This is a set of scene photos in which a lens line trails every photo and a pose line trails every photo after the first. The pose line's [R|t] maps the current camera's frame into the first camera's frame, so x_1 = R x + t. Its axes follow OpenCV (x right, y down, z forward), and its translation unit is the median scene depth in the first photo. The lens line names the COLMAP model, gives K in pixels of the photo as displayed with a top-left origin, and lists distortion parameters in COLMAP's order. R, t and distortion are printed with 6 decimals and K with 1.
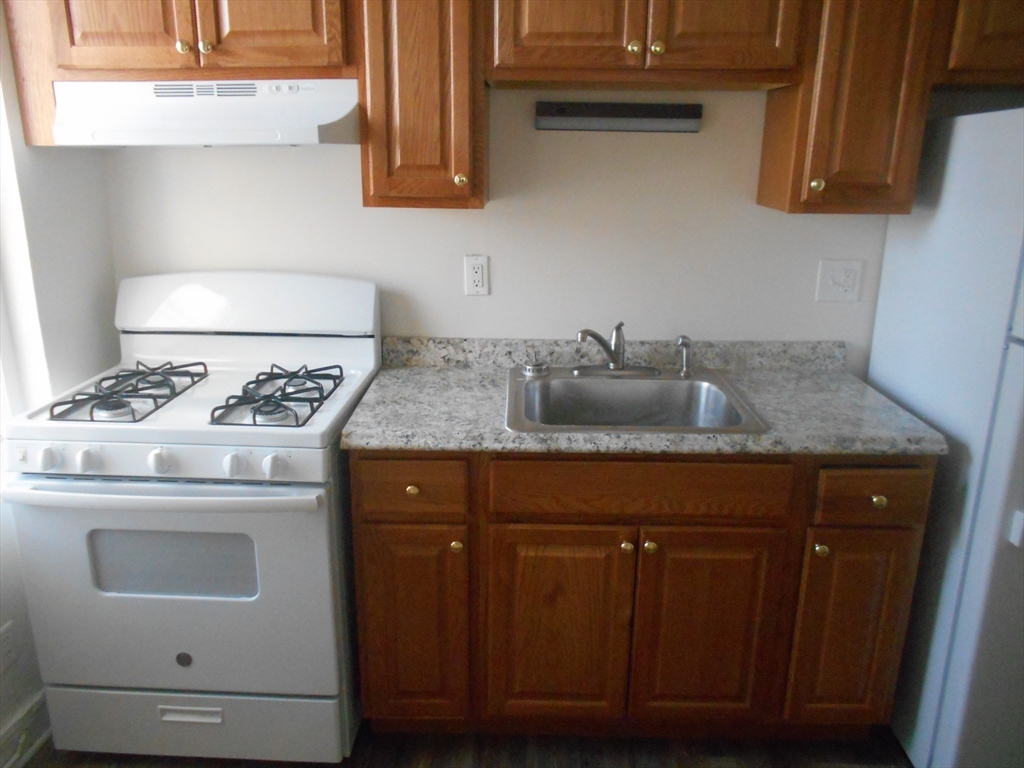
lens RADIAL K [[828.5, 0, 511.5], [0, 828.5, 384.4], [0, 0, 1]] dist [-0.058402, 0.048212]
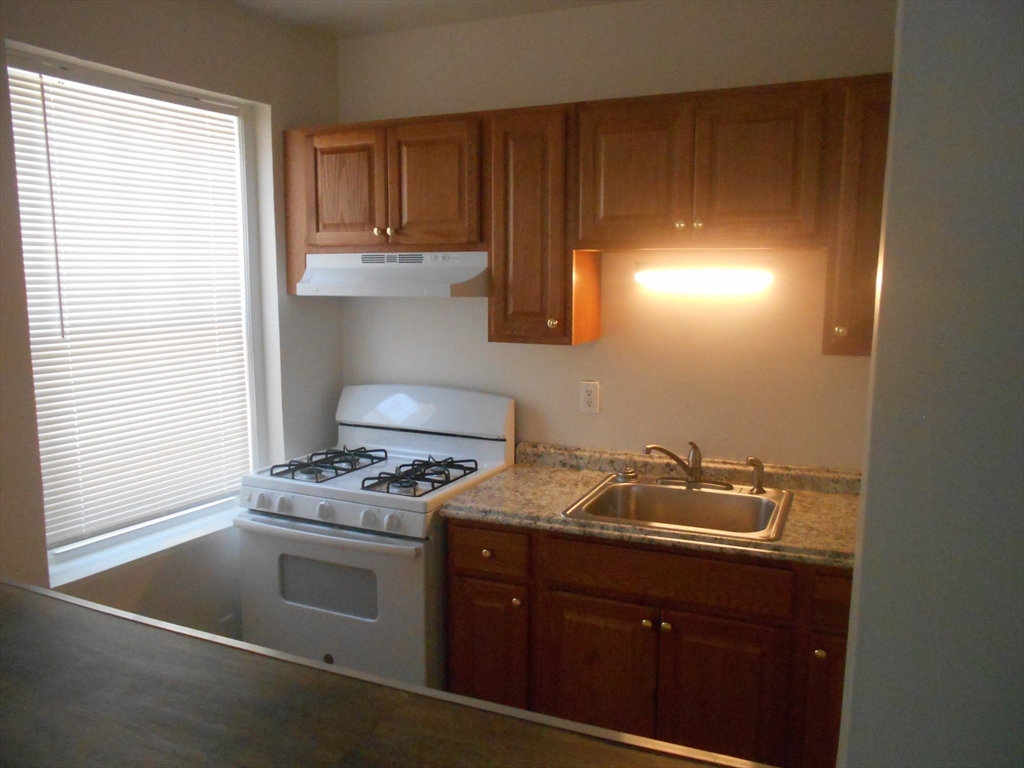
lens RADIAL K [[828.5, 0, 513.0], [0, 828.5, 383.0], [0, 0, 1]] dist [-0.058402, 0.048212]
pose [[0.923001, 0.044128, -0.382260, 0.398472], [-0.102493, 0.985709, -0.133687, 0.030802], [0.370898, 0.162572, 0.914333, -0.226342]]
